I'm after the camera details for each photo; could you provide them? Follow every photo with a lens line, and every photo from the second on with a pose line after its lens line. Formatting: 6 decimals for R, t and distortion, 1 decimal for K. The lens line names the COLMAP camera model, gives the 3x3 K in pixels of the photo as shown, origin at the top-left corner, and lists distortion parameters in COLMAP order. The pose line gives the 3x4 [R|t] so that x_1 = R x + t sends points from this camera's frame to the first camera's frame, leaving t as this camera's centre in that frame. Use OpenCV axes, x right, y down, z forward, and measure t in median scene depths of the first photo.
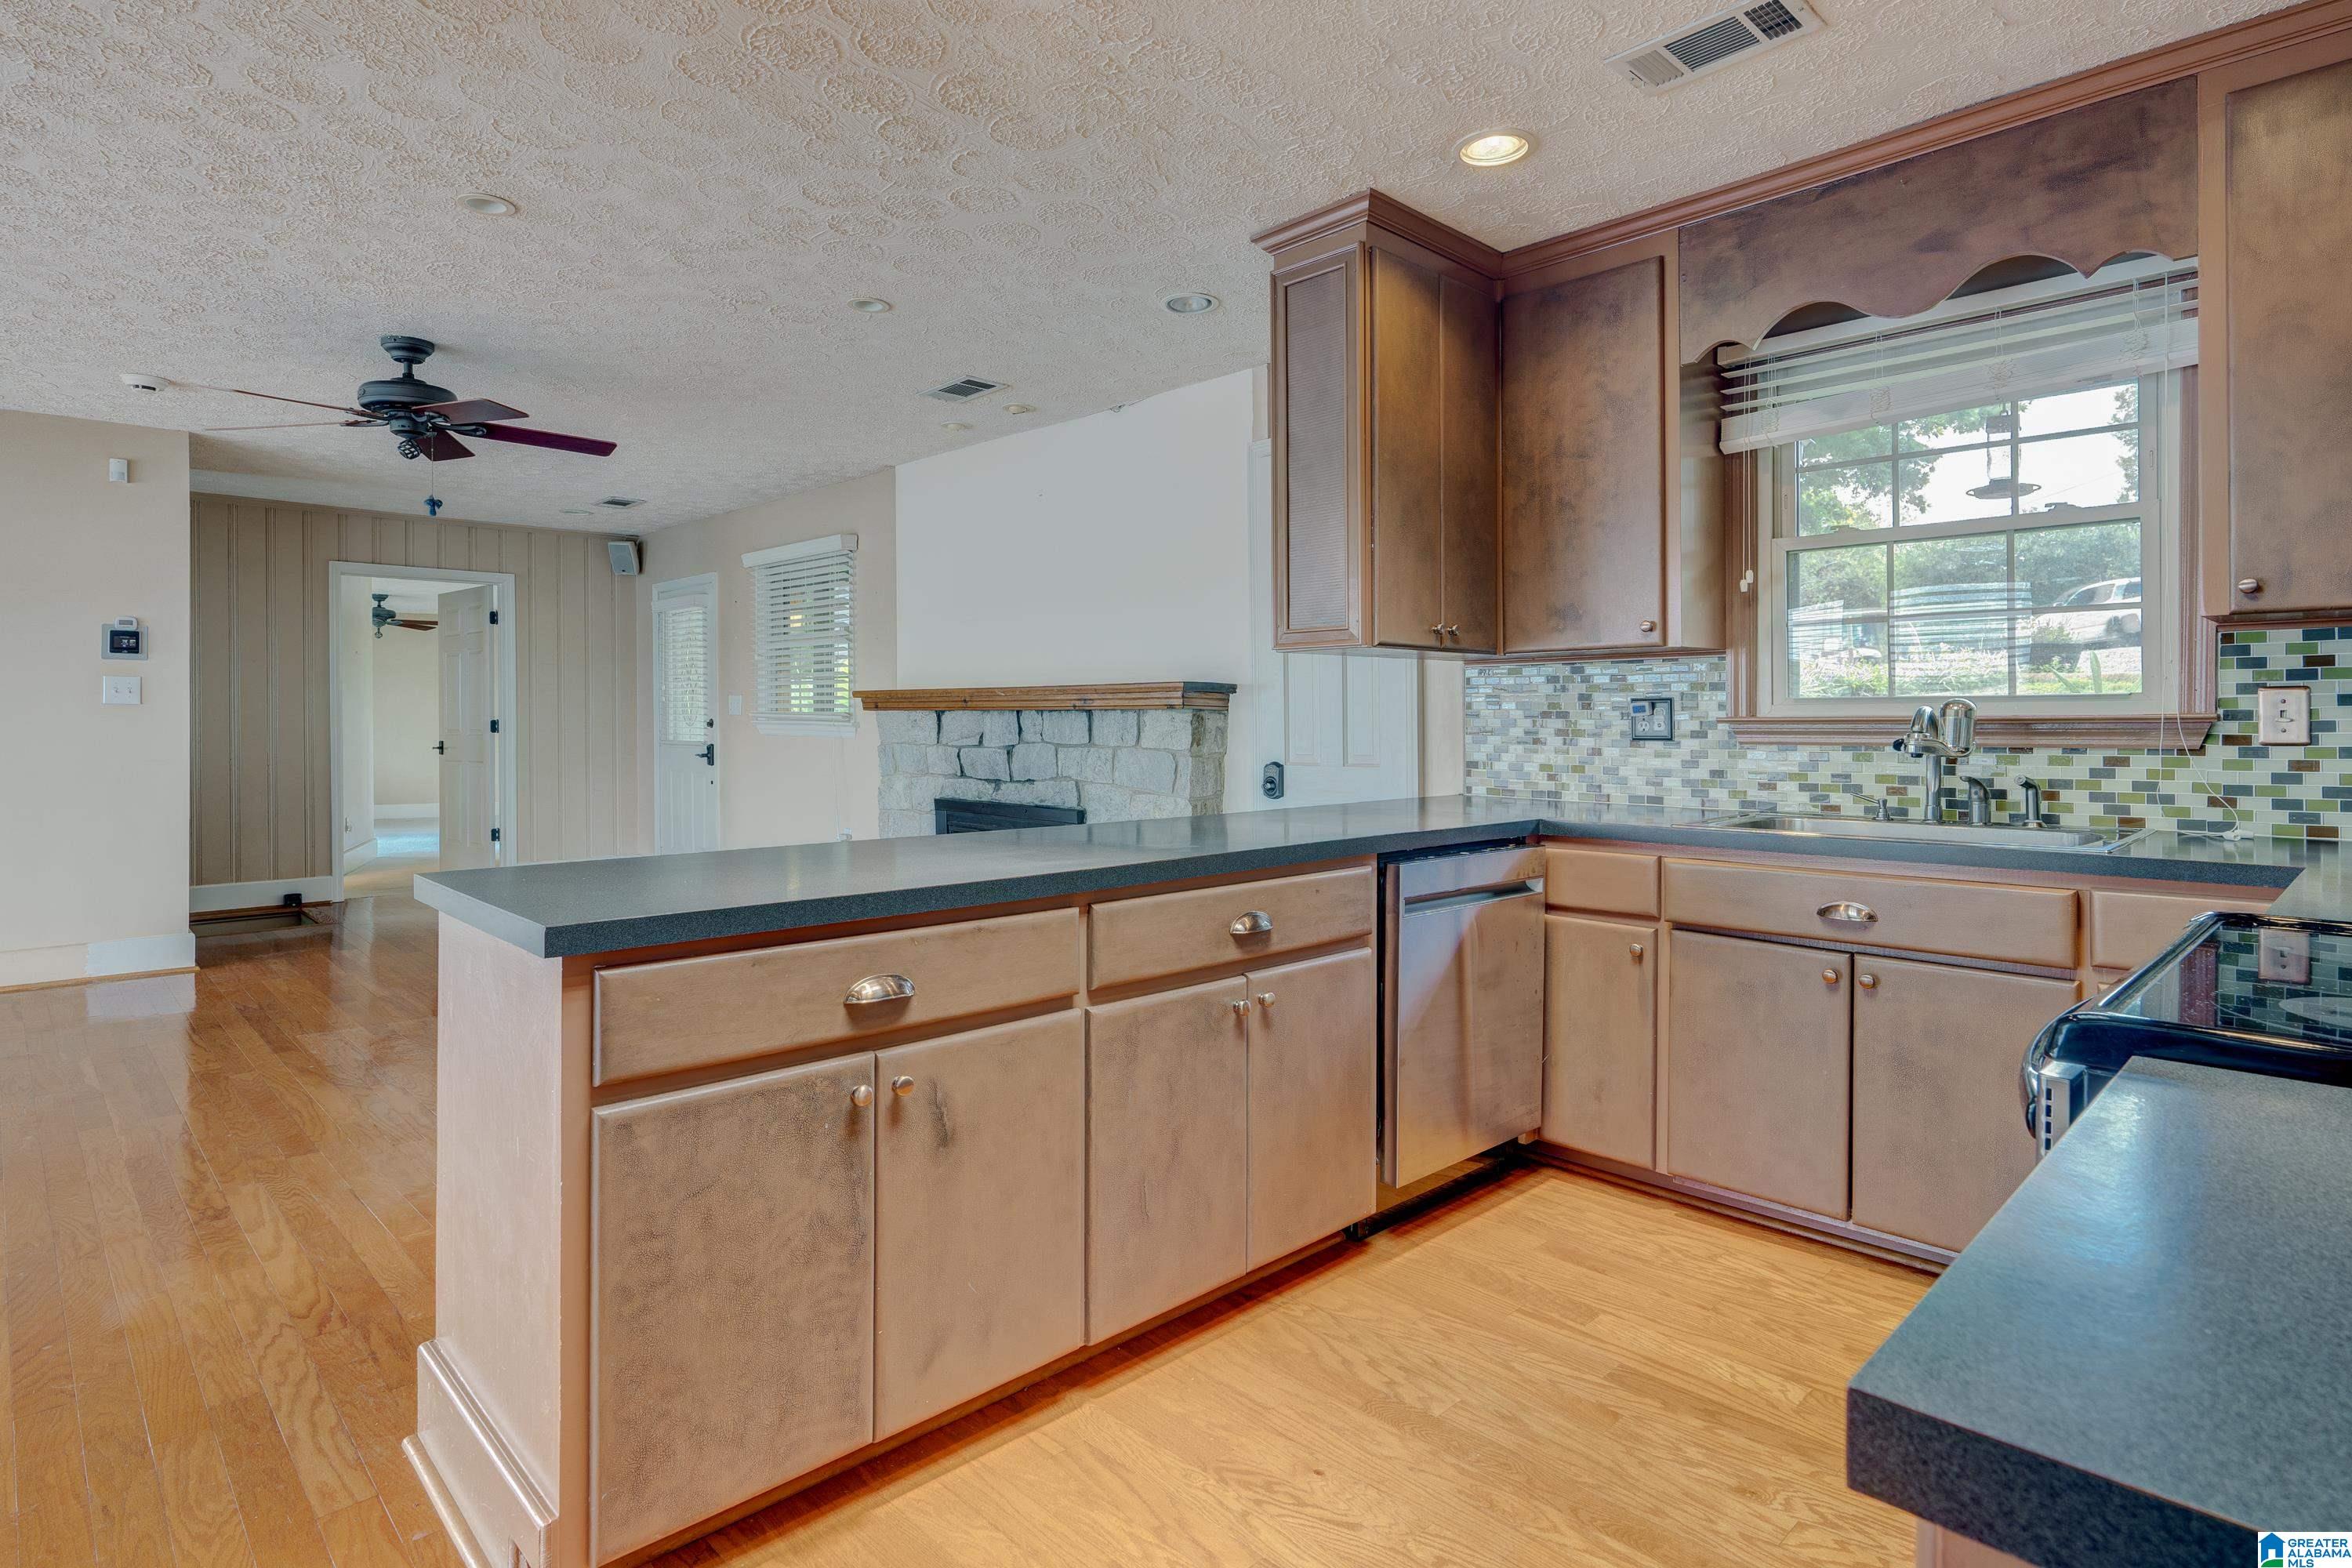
lens RADIAL K [[1237.2, 0, 1176.7], [0, 1237.2, 707.6], [0, 0, 1]] dist [0.002523, 0.000502]
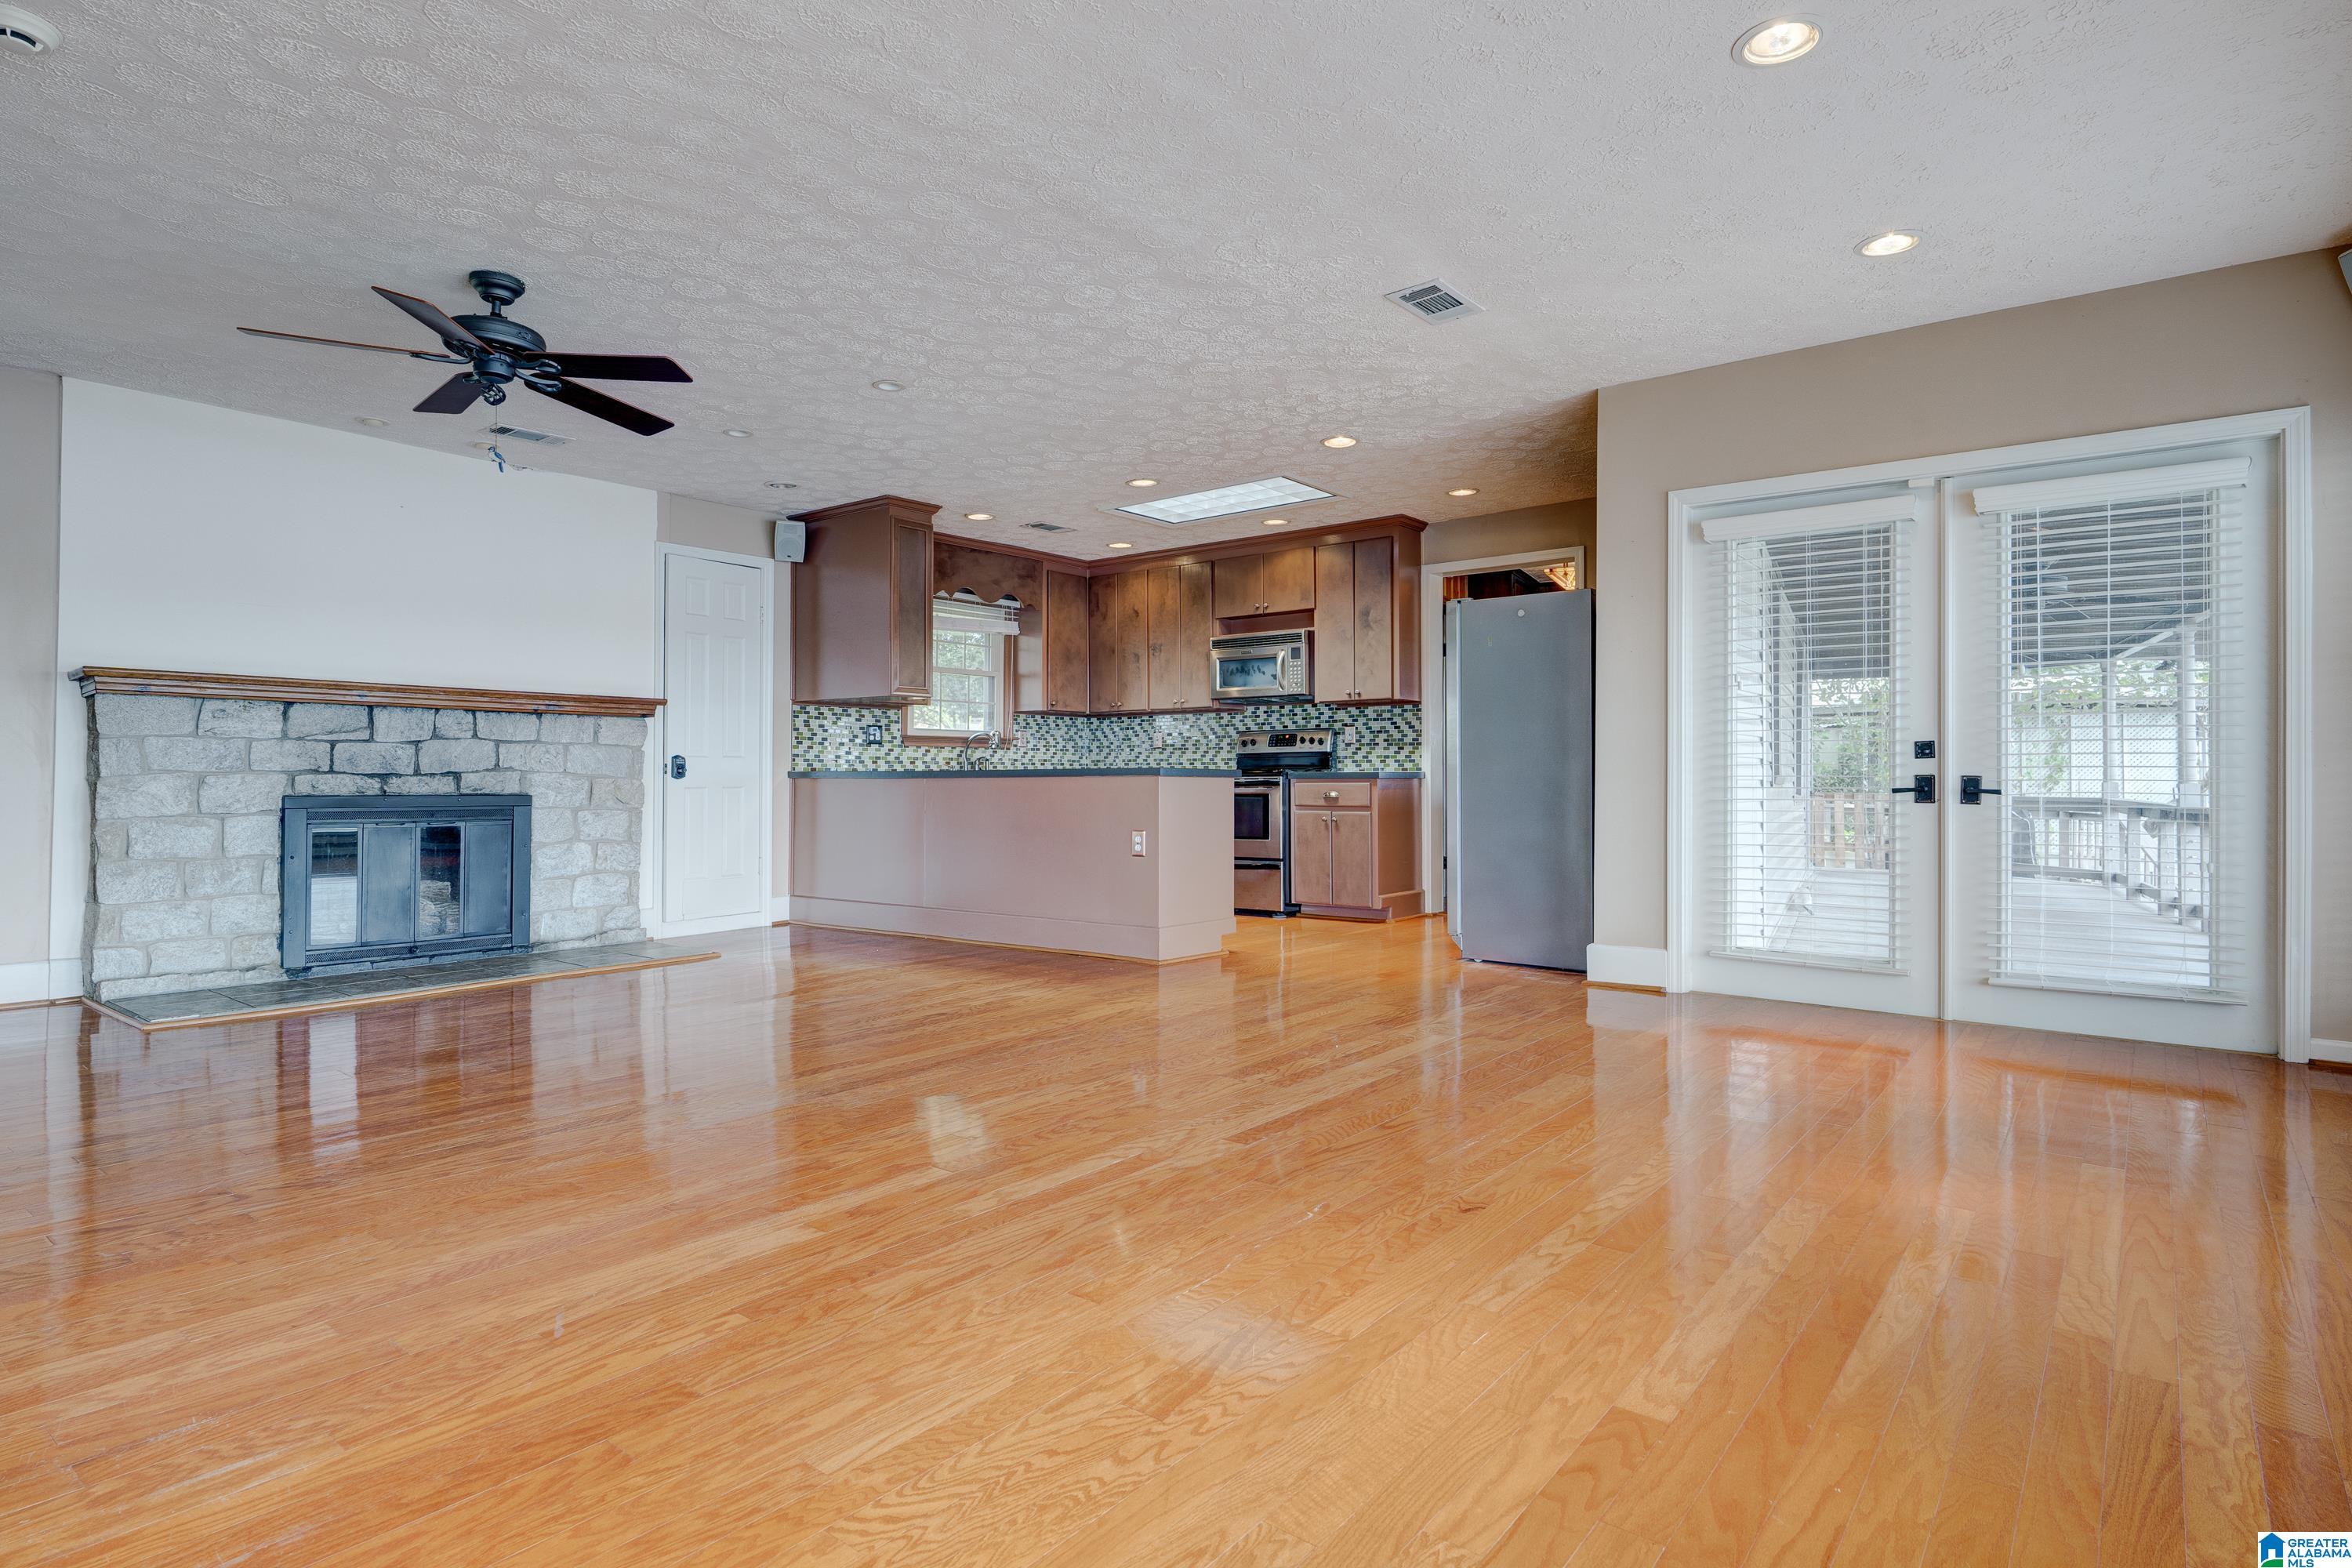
lens RADIAL K [[1232.3, 0, 1176.0], [0, 1232.3, 784.0], [0, 0, 1]] dist [-0.000412, -0.000839]
pose [[-0.134597, -0.001646, 0.990899, -1.273091], [-0.007517, 0.999972, 0.000640, 0.061939], [-0.990872, -0.007363, -0.134605, 0.490584]]
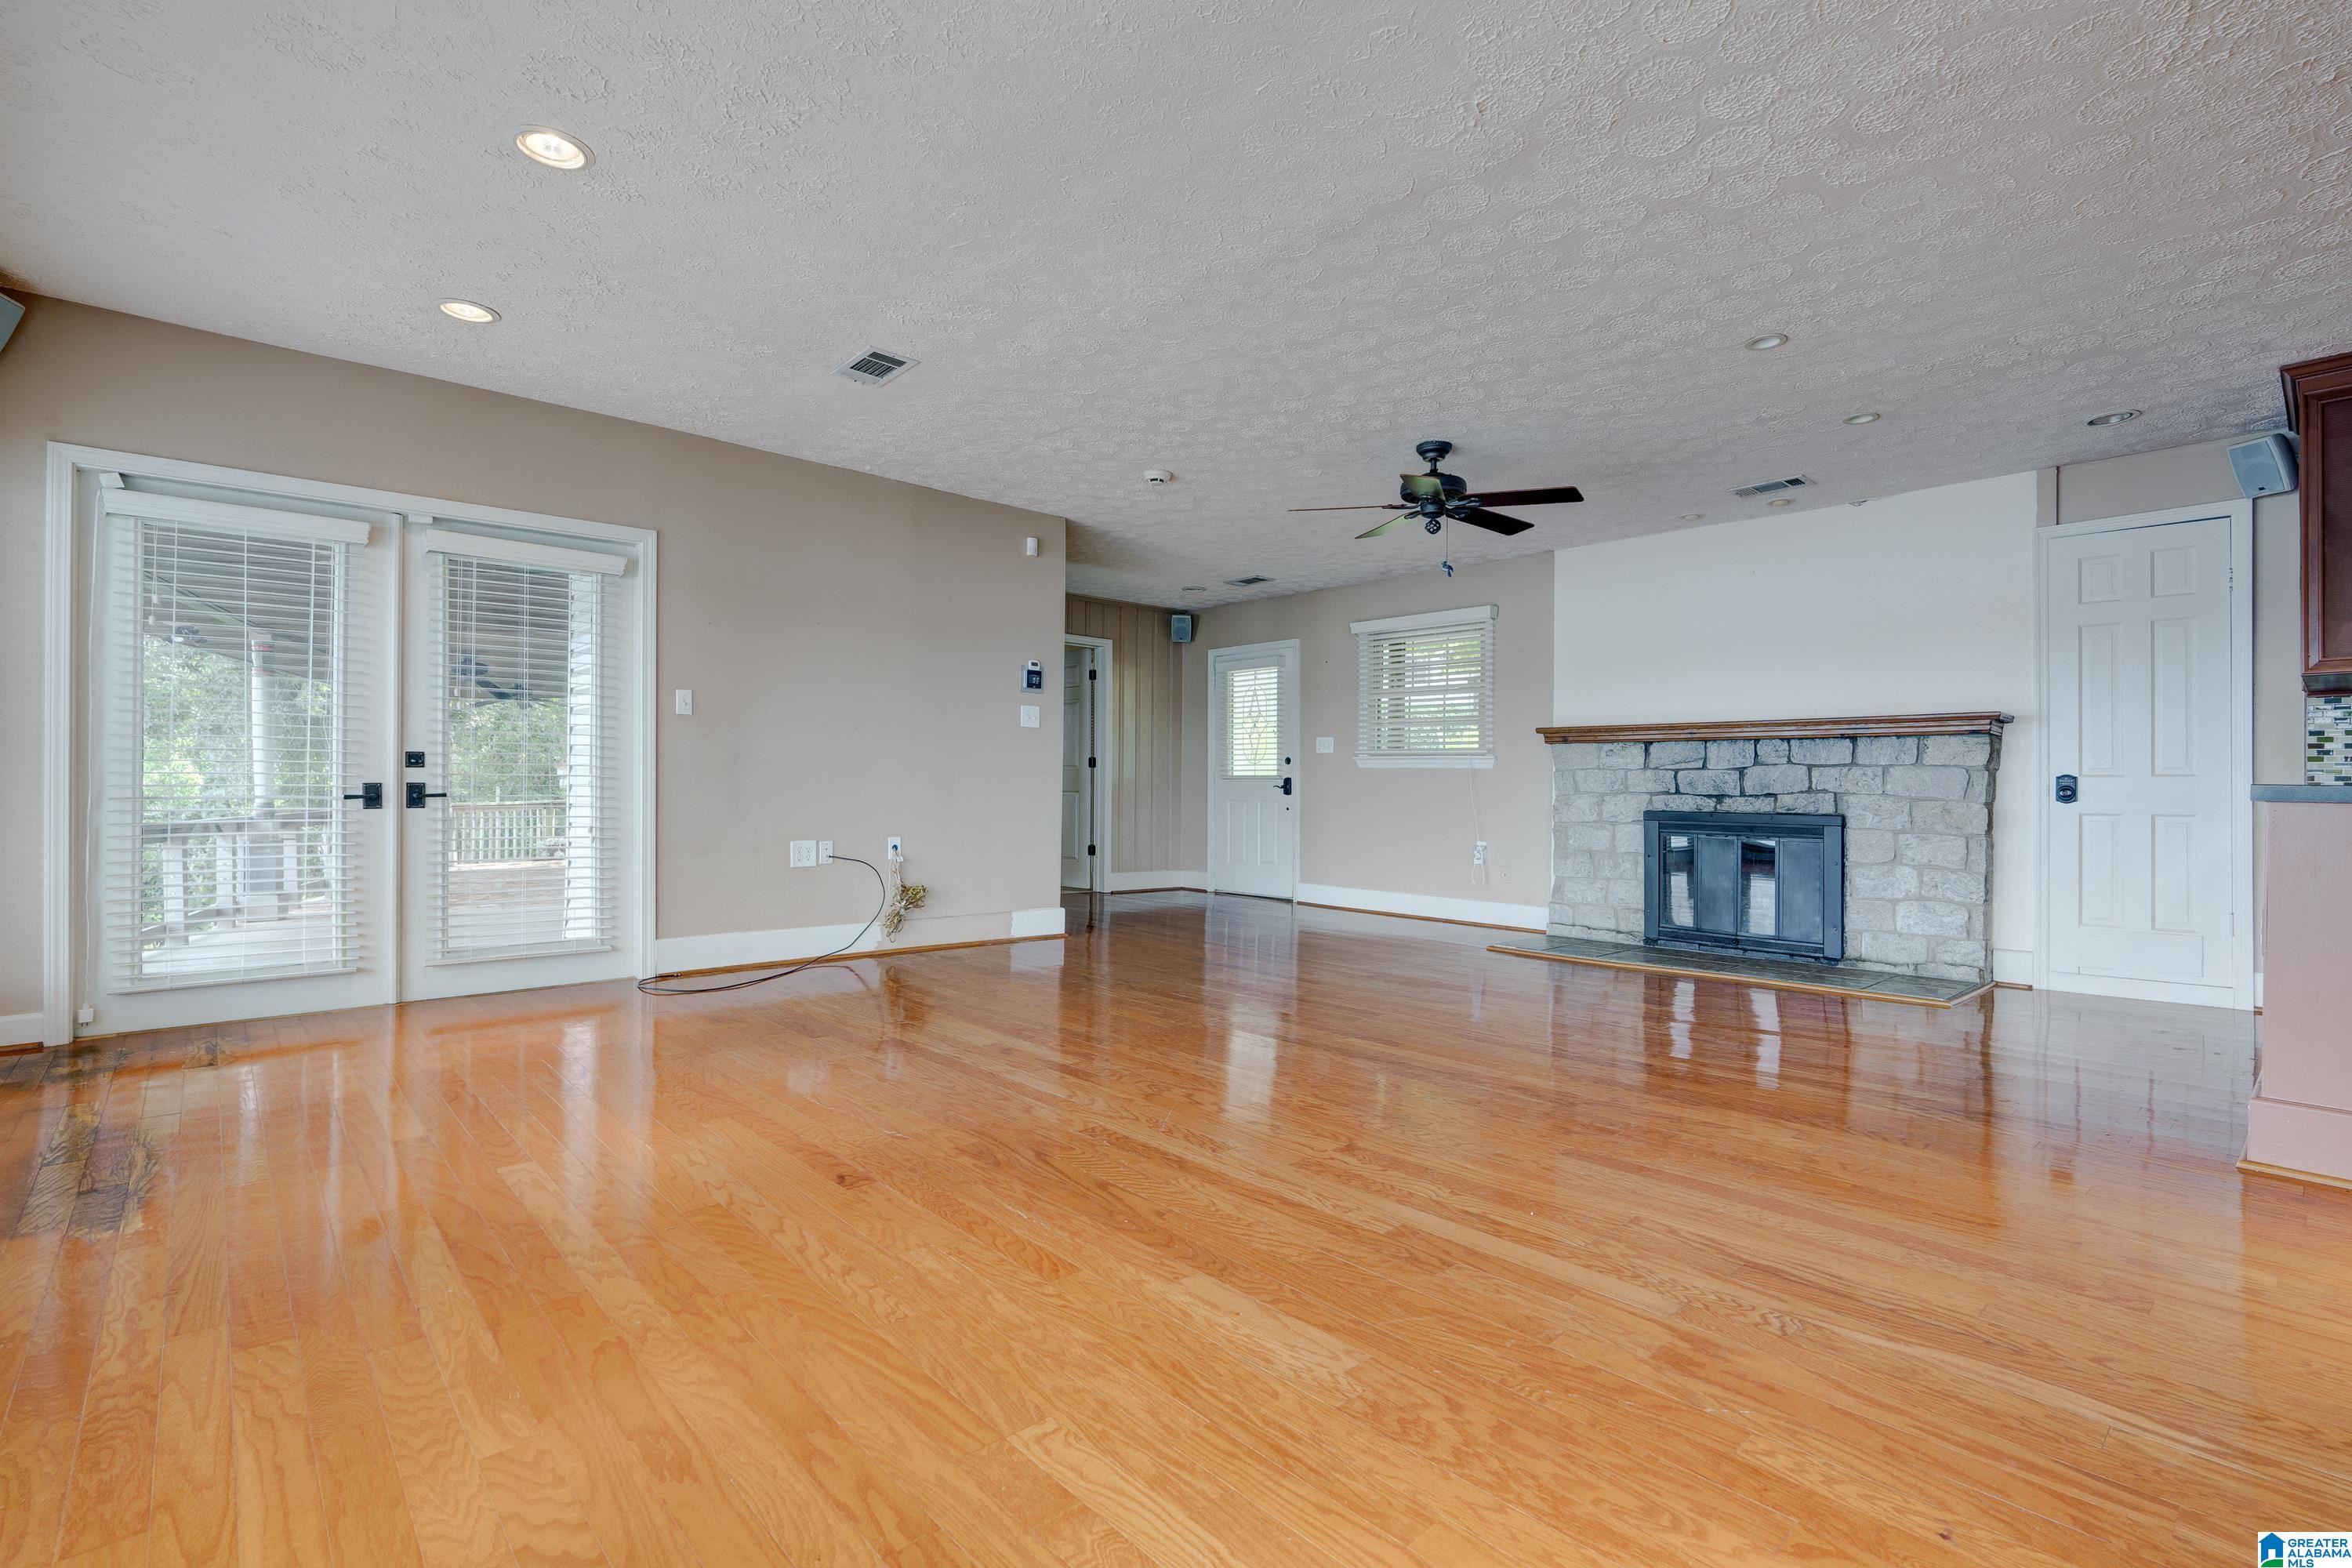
lens RADIAL K [[1079.1, 0, 1180.6], [0, 1079.1, 792.9], [0, 0, 1]] dist [-0.006257, 0.000386]
pose [[0.999541, 0.013758, -0.026982, -0.679618], [-0.013520, 0.999868, 0.008986, 0.054461], [0.027102, -0.008617, 0.999596, -0.125154]]
